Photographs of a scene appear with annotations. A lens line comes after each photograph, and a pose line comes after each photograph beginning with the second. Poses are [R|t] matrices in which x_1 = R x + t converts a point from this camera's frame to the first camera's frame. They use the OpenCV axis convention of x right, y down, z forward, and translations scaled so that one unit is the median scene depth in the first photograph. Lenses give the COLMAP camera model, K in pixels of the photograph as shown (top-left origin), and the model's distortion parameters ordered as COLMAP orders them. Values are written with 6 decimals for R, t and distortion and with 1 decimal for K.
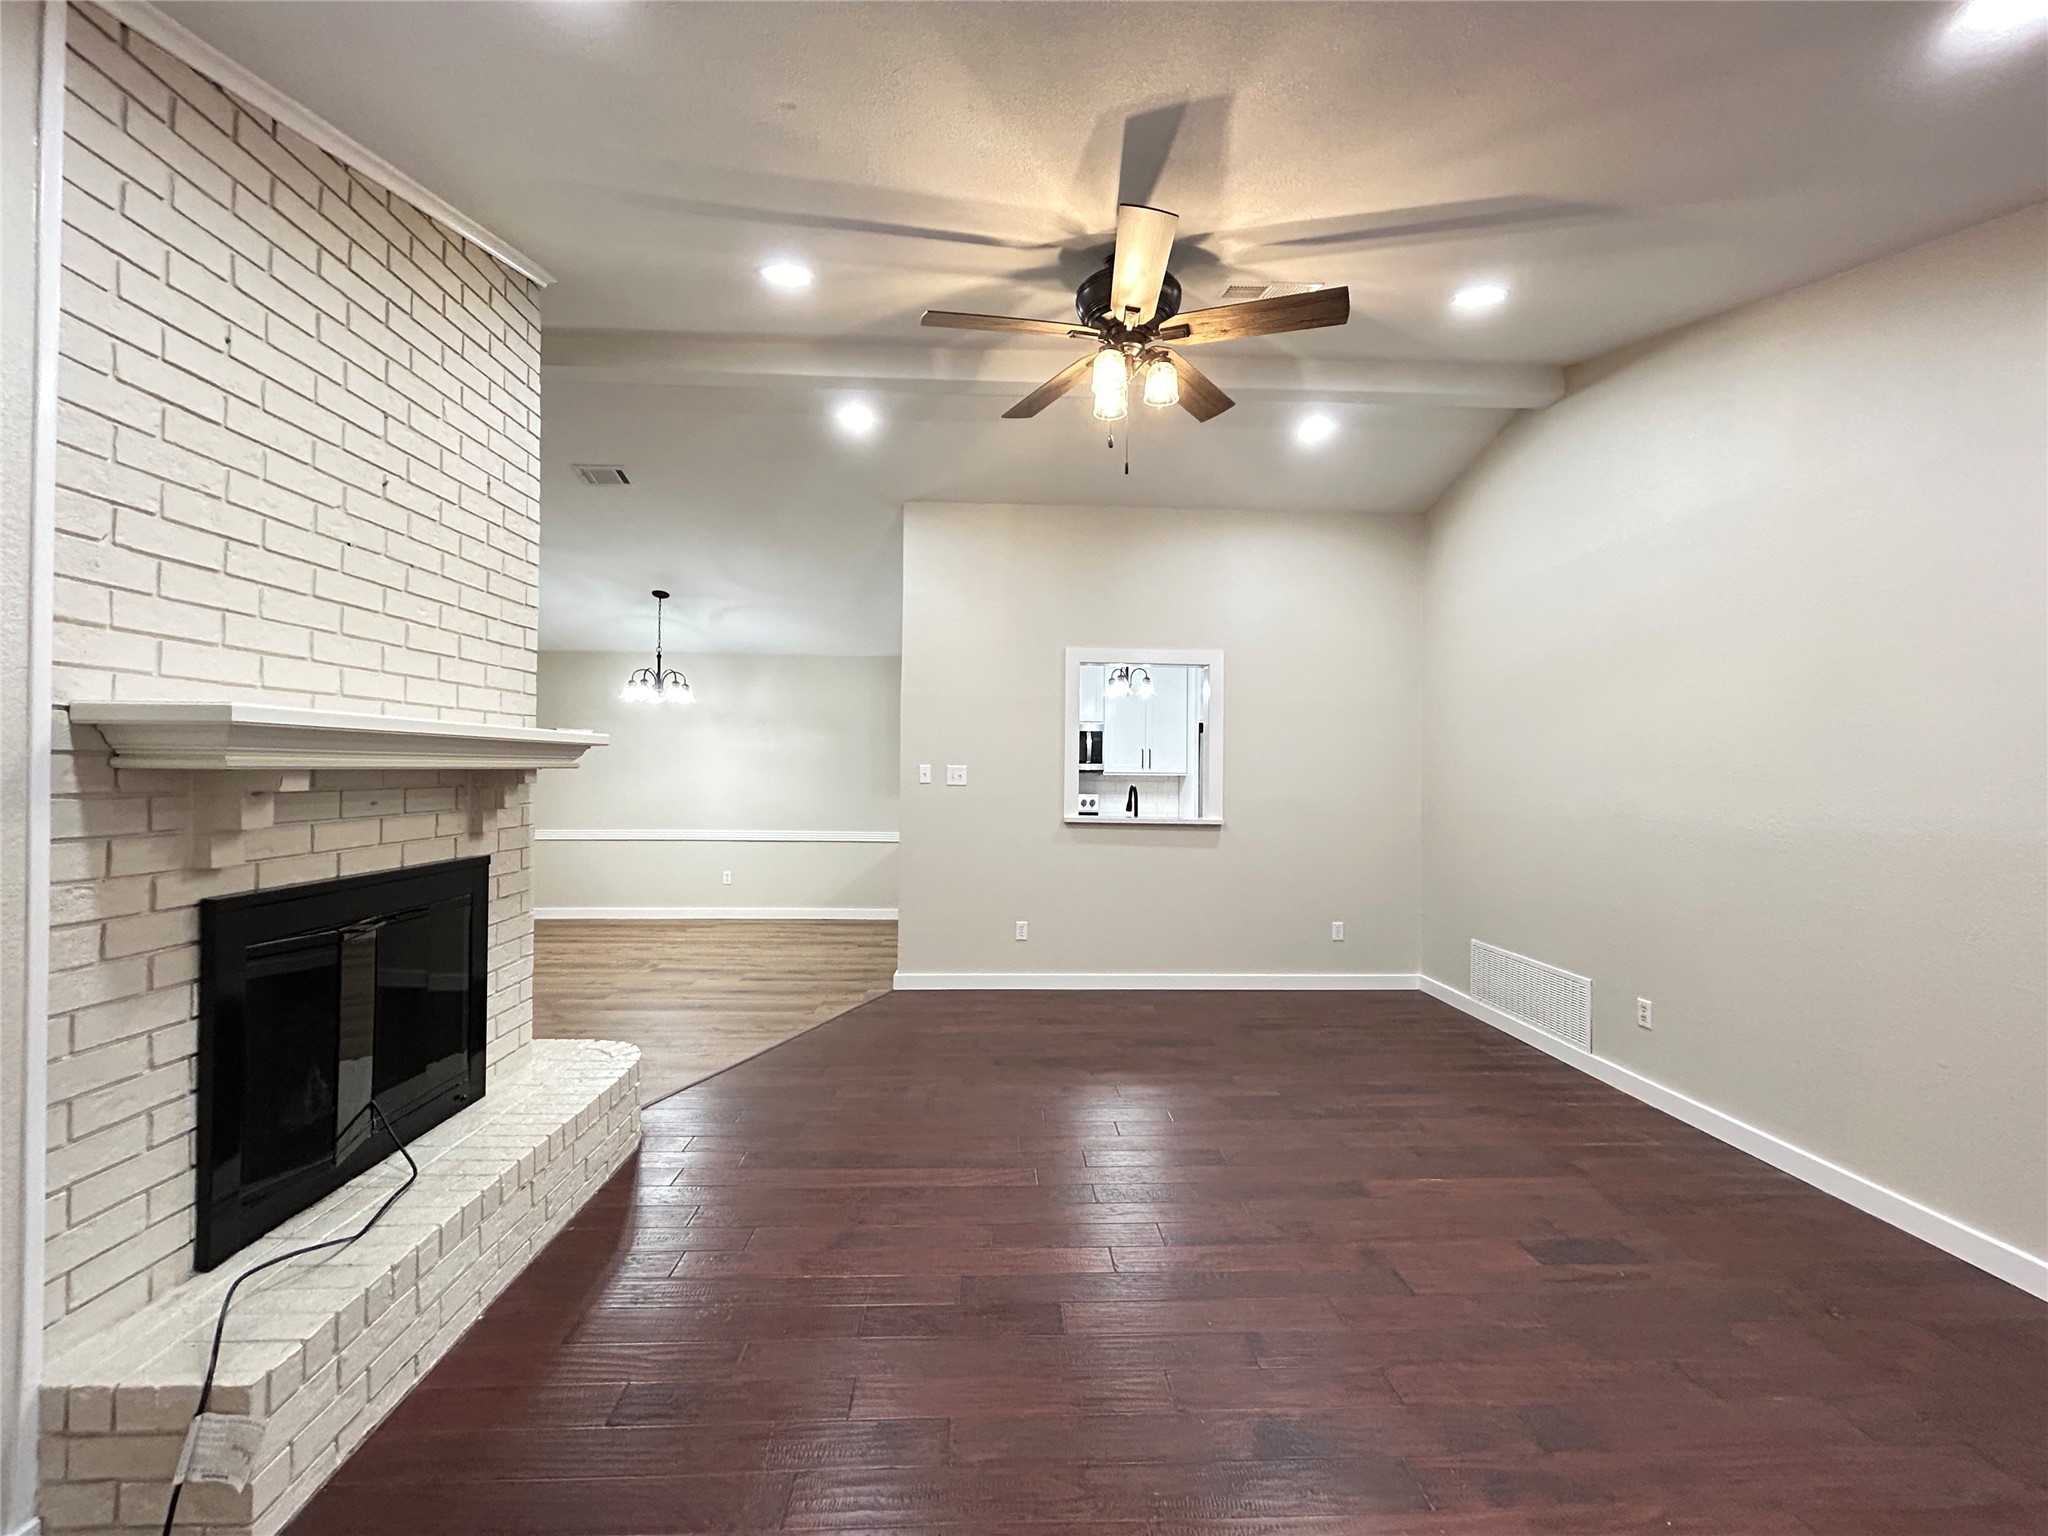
lens RADIAL K [[831.0, 0, 1025.5], [0, 831.0, 763.2], [0, 0, 1]] dist [0.001361, 0.000301]
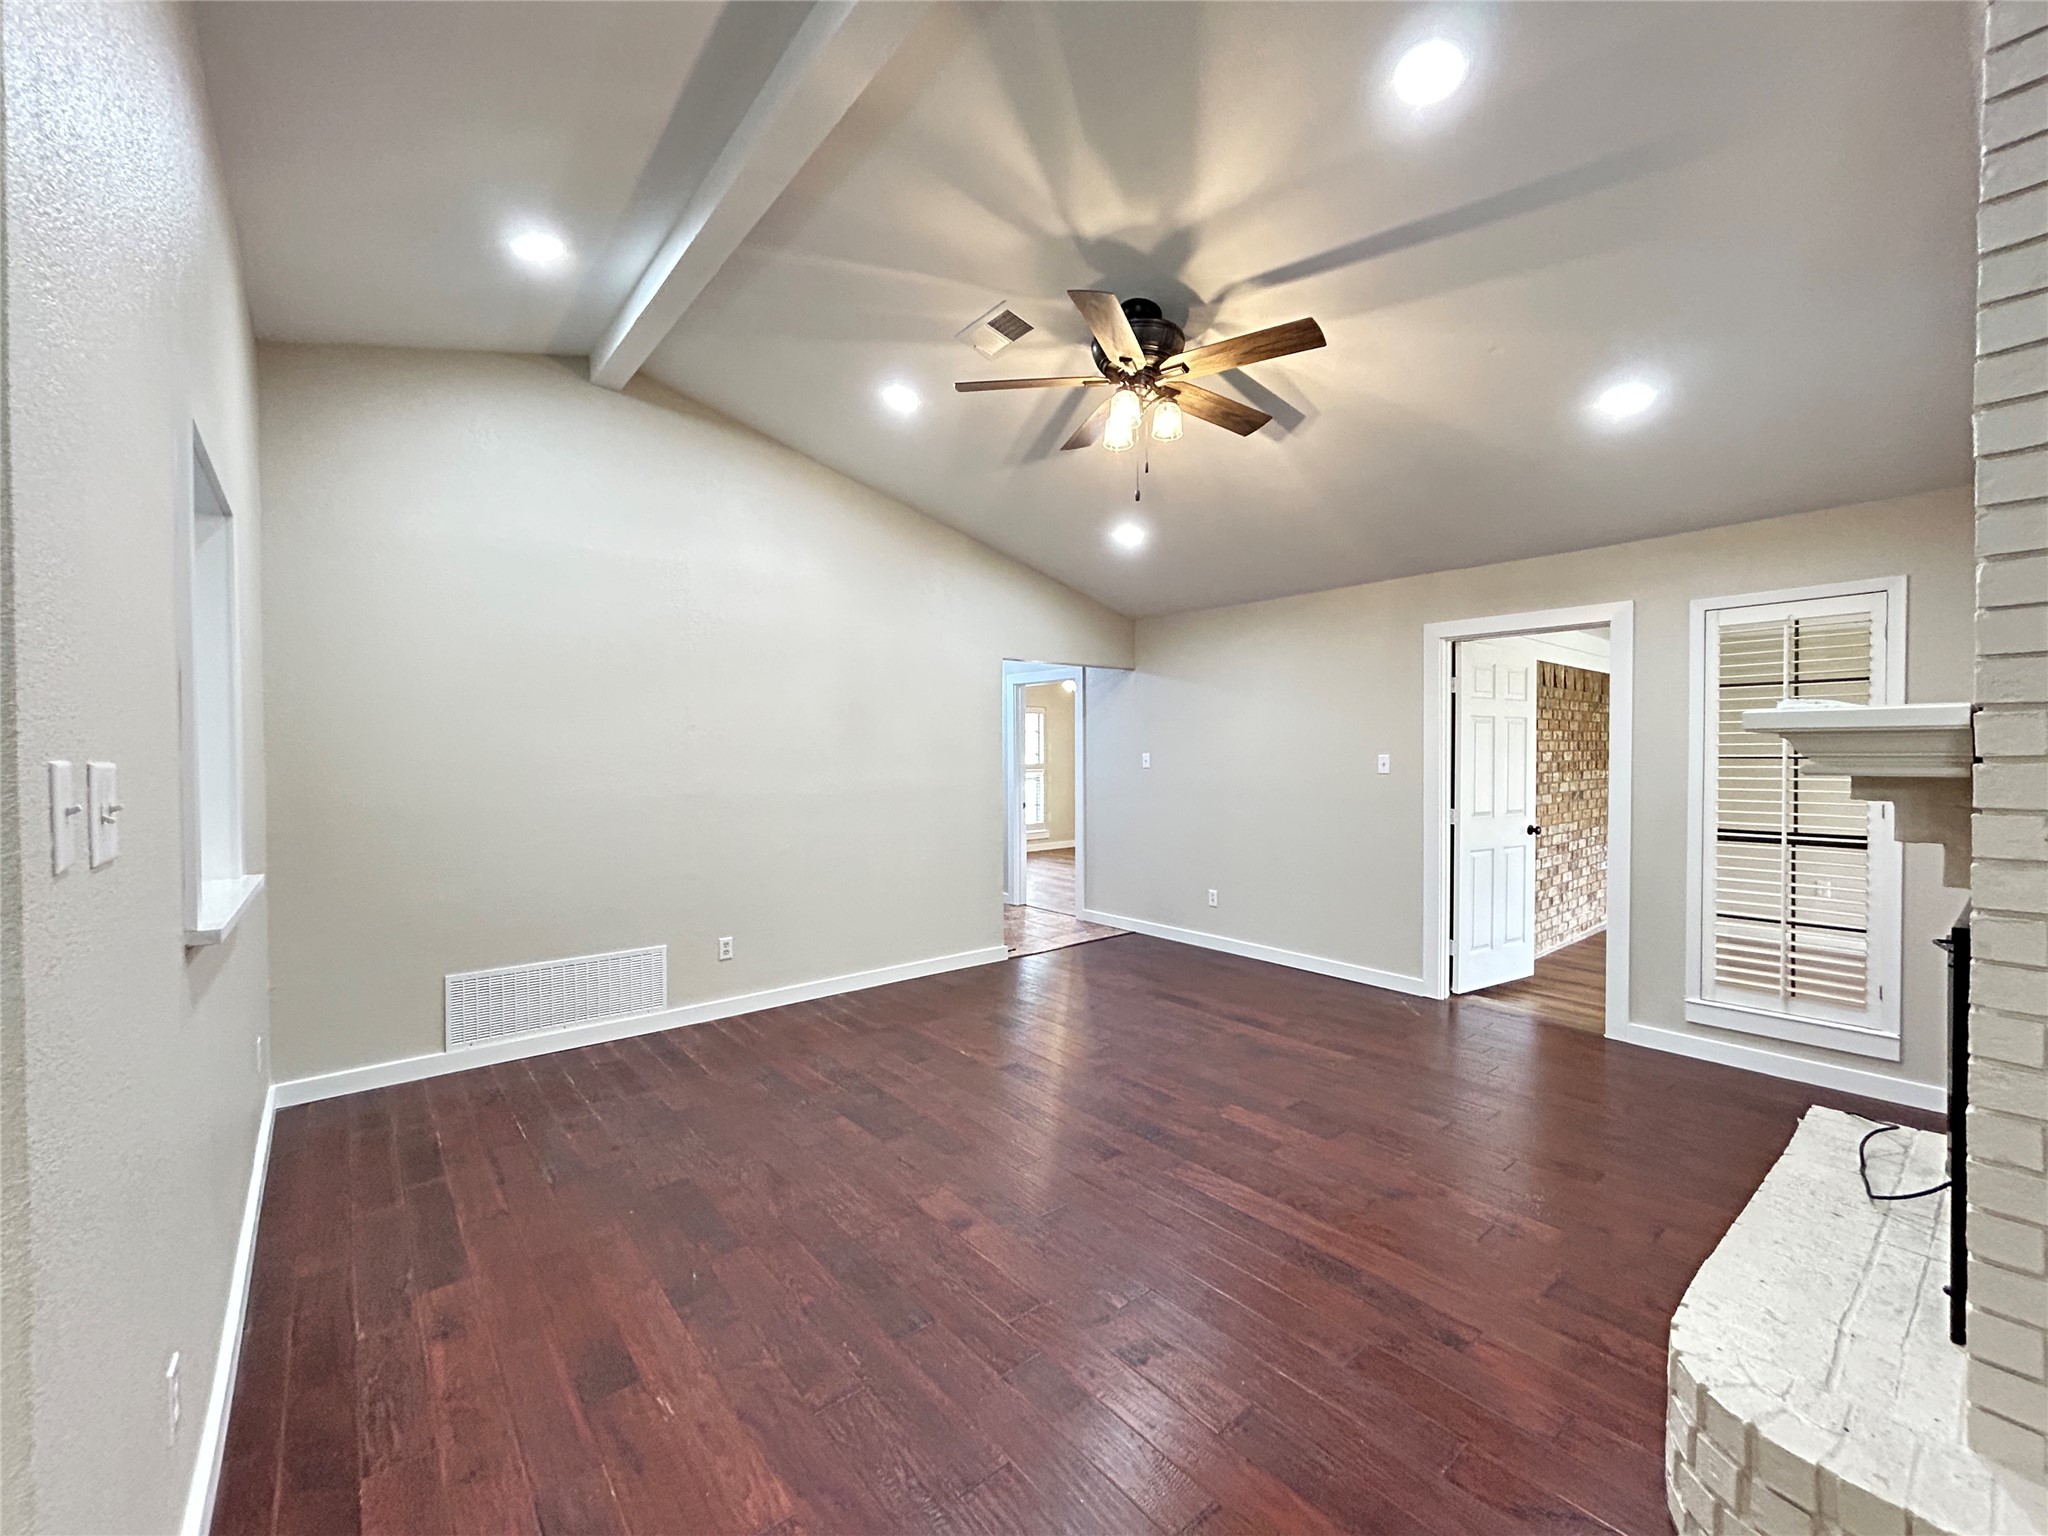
lens RADIAL K [[831.0, 0, 1025.5], [0, 831.0, 763.2], [0, 0, 1]] dist [0.001361, 0.000301]
pose [[-0.595308, -0.018518, 0.803284, -0.732561], [-0.008334, 0.999823, 0.016872, -0.009713], [-0.803454, 0.003350, -0.595357, 1.874962]]
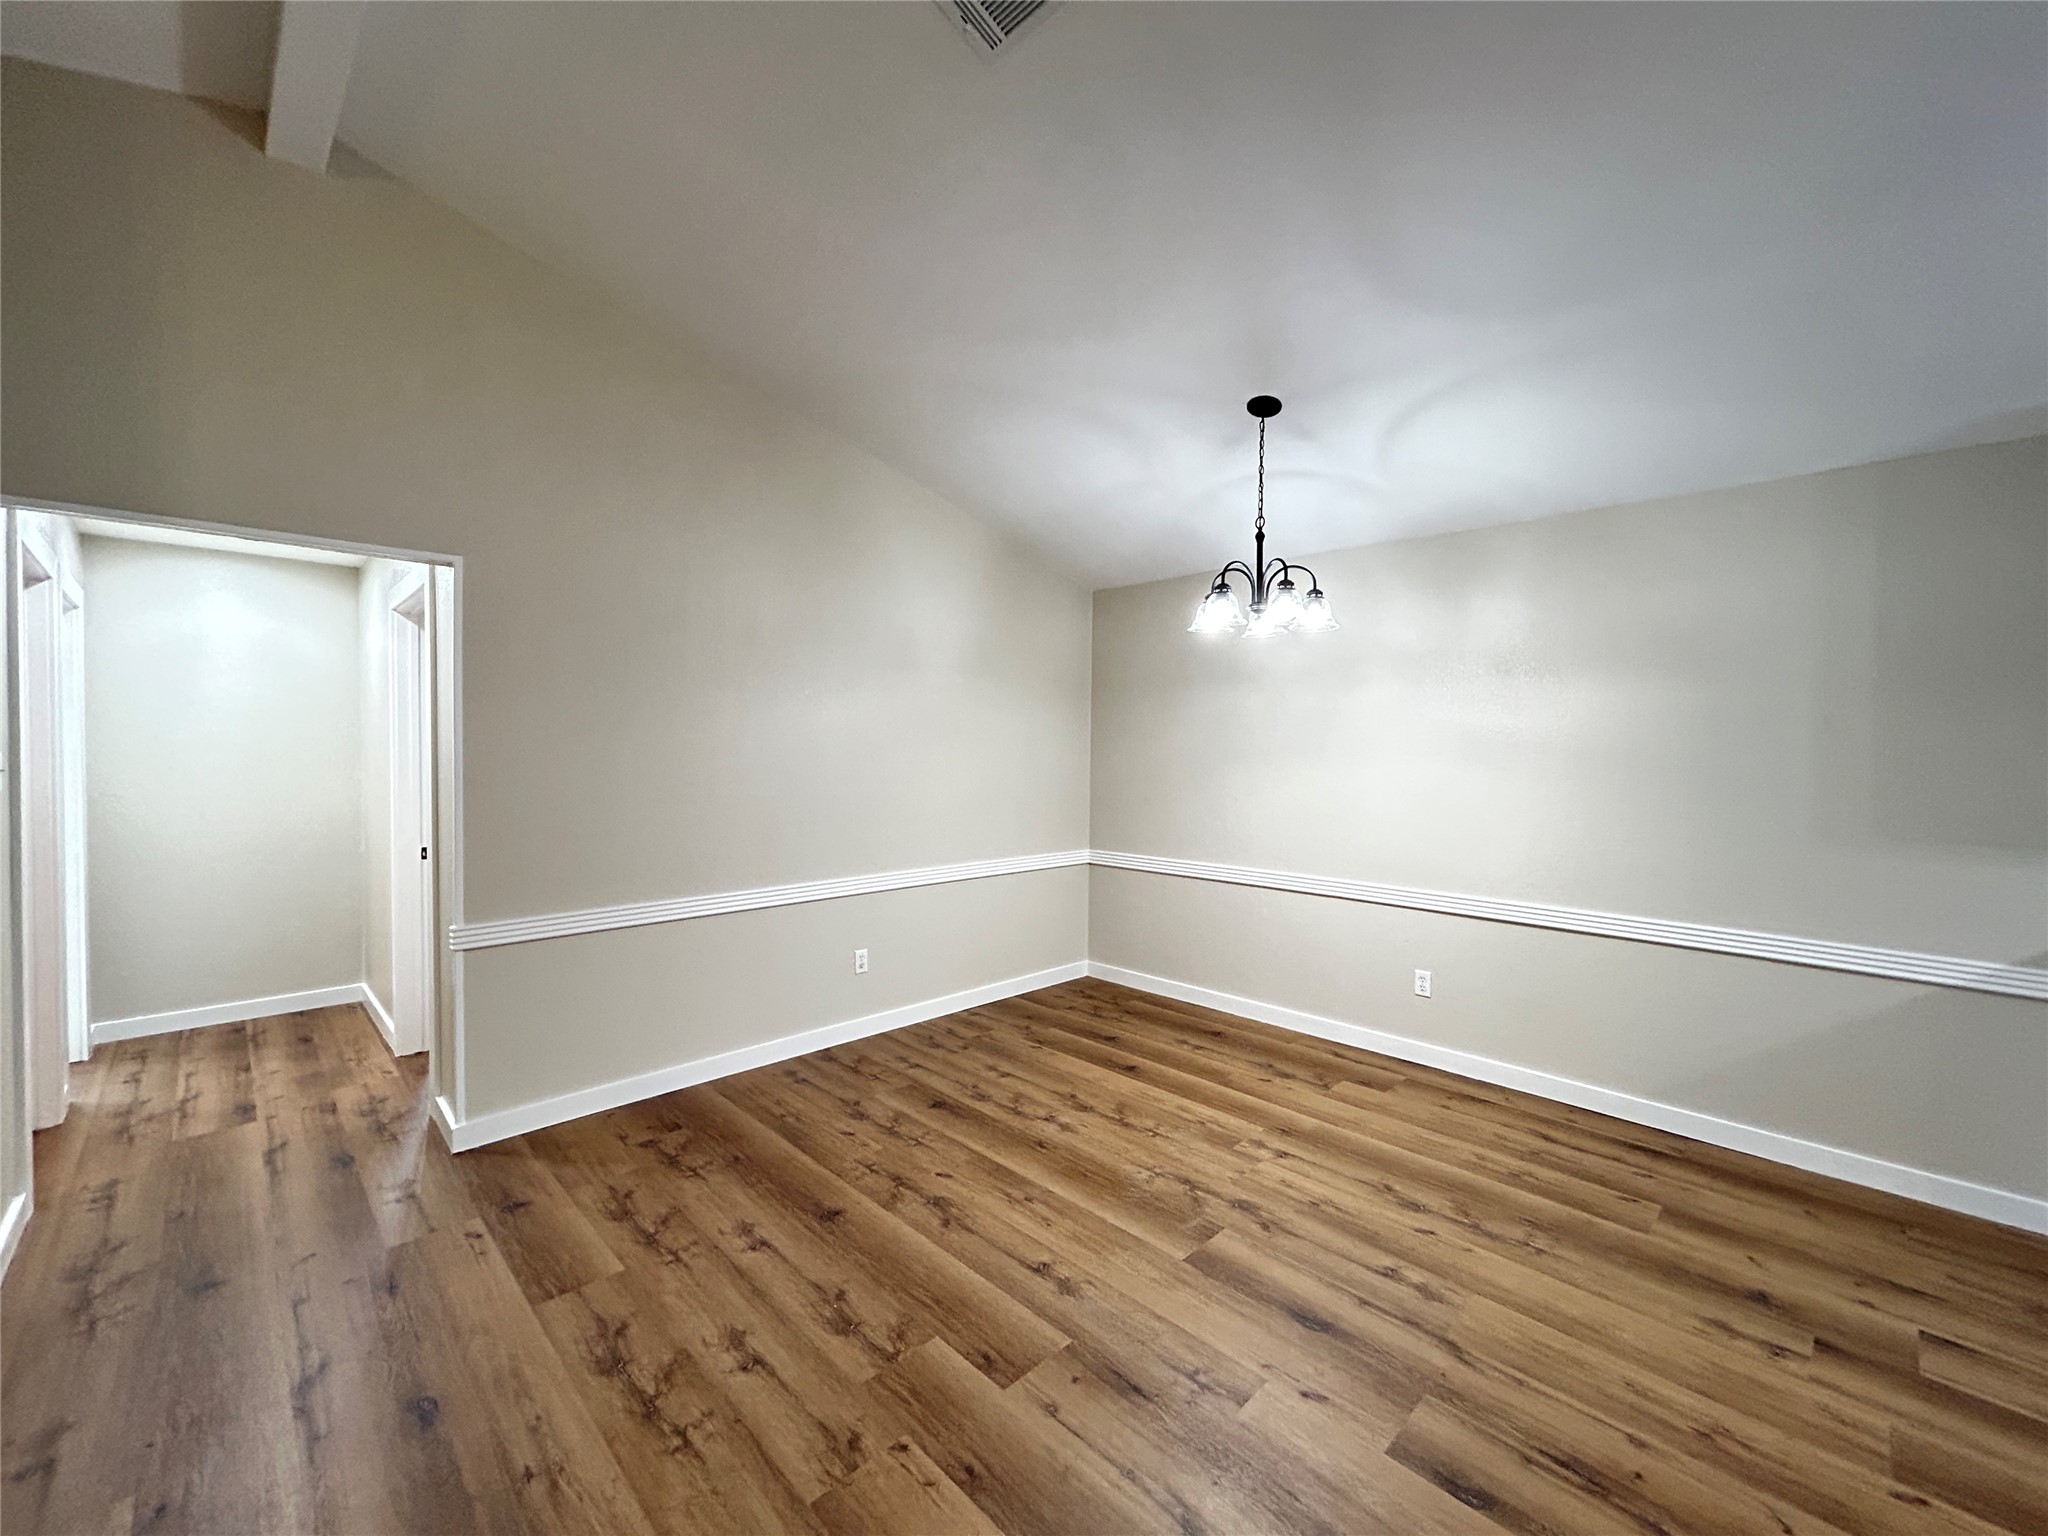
lens RADIAL K [[831.0, 0, 1025.5], [0, 831.0, 763.2], [0, 0, 1]] dist [0.001361, 0.000301]
pose [[0.667438, 0.011125, -0.744583, -0.411294], [0.004719, 0.999805, 0.019168, -0.016310], [0.744651, -0.016307, 0.667255, 1.388962]]
